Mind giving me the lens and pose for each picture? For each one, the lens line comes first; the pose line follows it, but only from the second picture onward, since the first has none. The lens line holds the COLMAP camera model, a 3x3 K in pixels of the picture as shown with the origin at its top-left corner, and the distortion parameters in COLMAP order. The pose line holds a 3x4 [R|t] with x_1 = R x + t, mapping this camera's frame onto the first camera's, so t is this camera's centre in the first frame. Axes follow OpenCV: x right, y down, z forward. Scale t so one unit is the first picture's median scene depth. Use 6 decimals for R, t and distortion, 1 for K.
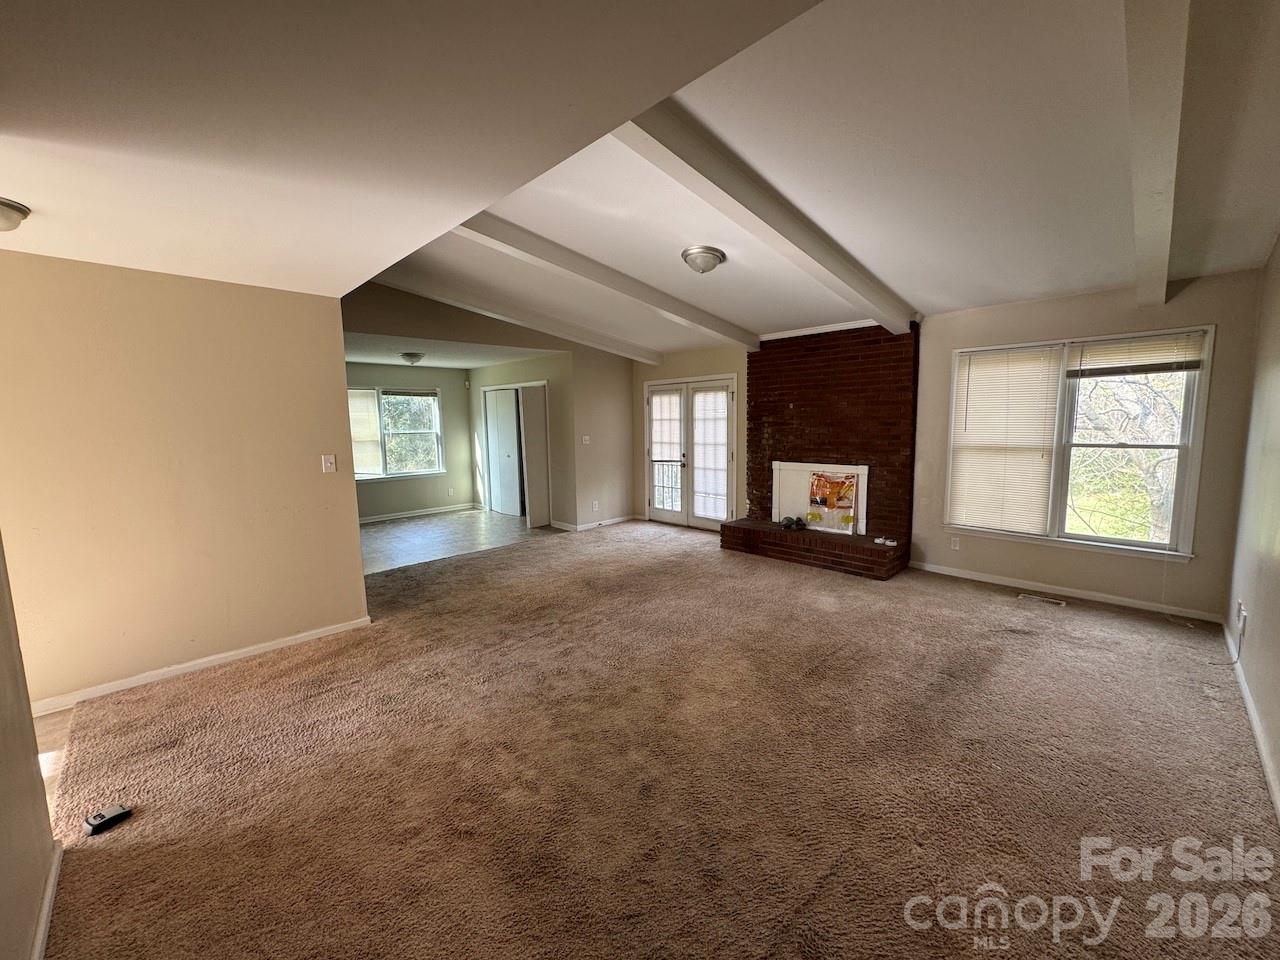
lens RADIAL K [[511.8, 0, 637.9], [0, 511.8, 478.9], [0, 0, 1]] dist [0.000705, -0.000018]
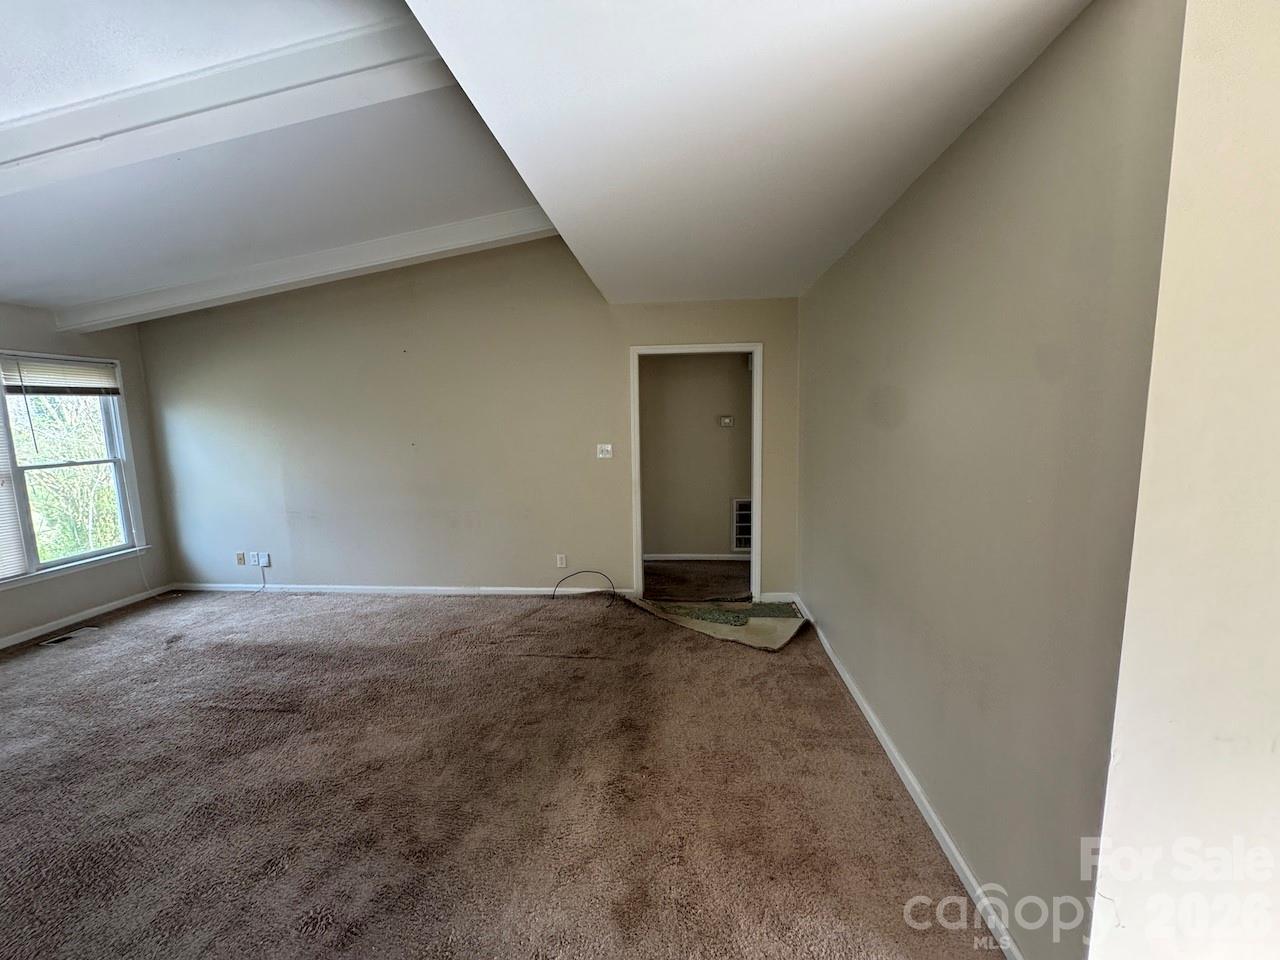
lens RADIAL K [[511.8, 0, 638.3], [0, 511.8, 479.7], [0, 0, 1]] dist [0.000705, -0.000018]
pose [[-0.639573, -0.069673, 0.765566, -0.583051], [0.122080, 0.974041, 0.190634, -0.092915], [-0.758975, 0.215385, -0.614464, 0.790020]]
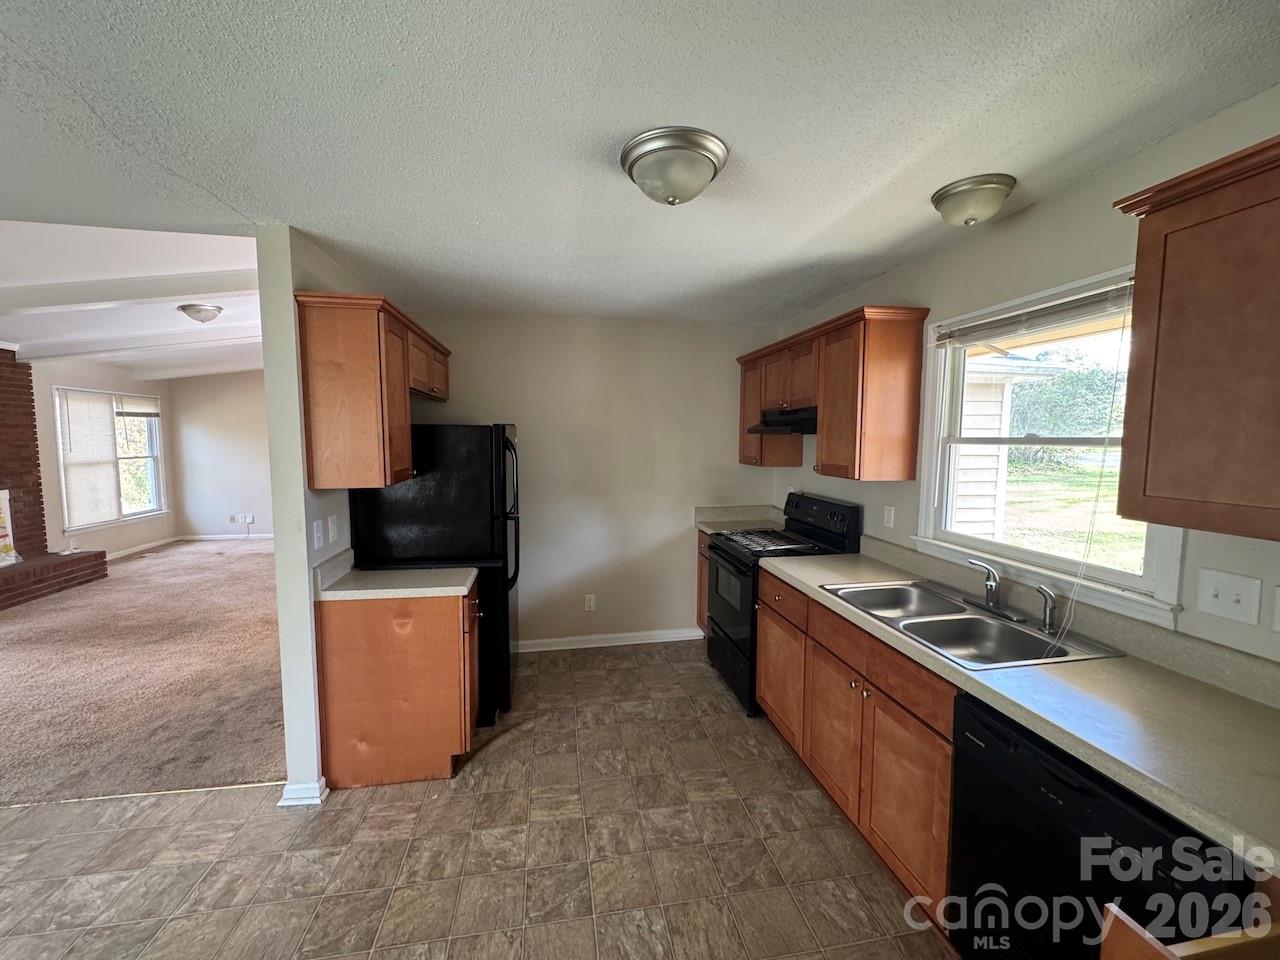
lens RADIAL K [[511.8, 0, 640.6], [0, 511.8, 479.3], [0, 0, 1]] dist [0.000705, -0.000018]
pose [[-0.830330, -0.035367, 0.556148, -1.471078], [0.071307, 0.983037, 0.168975, -0.166300], [-0.552691, 0.179962, -0.813724, 1.509702]]
